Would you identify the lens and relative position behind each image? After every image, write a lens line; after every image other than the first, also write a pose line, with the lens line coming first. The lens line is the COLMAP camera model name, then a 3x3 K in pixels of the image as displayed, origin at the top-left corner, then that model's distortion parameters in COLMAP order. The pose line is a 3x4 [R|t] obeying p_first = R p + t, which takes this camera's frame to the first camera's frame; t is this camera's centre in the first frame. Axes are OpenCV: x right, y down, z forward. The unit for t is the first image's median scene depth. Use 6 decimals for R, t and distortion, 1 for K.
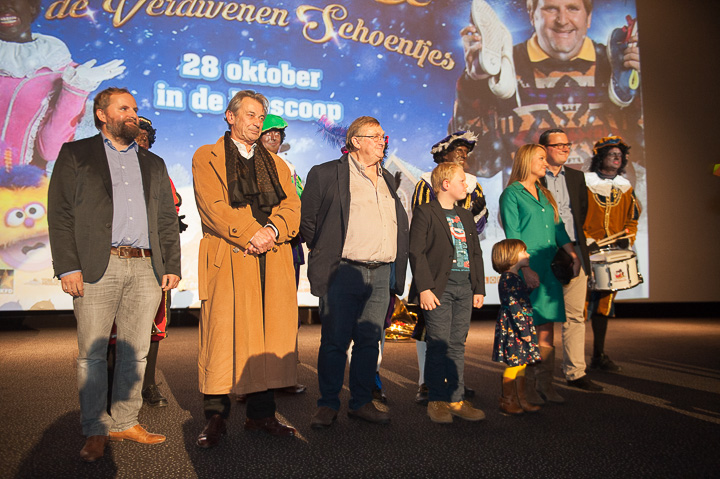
lens RADIAL K [[588.1, 0, 356.9], [0, 588.1, 239.4], [0, 0, 1]] dist [-0.004222, -0.013604]
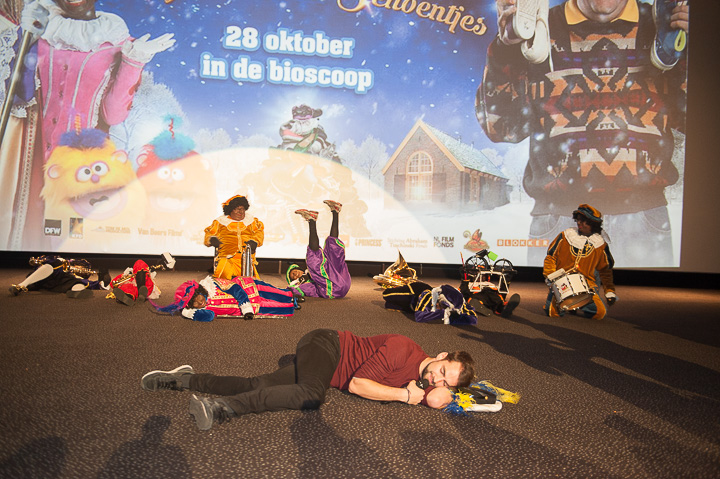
lens RADIAL K [[707.0, 0, 361.3], [0, 707.0, 238.9], [0, 0, 1]] dist [0.039243, 0.000000]
pose [[0.986953, 0.038664, -0.156299, 0.161985], [-0.026717, 0.996608, 0.077832, -0.028365], [0.158778, -0.072641, 0.984638, -0.271900]]
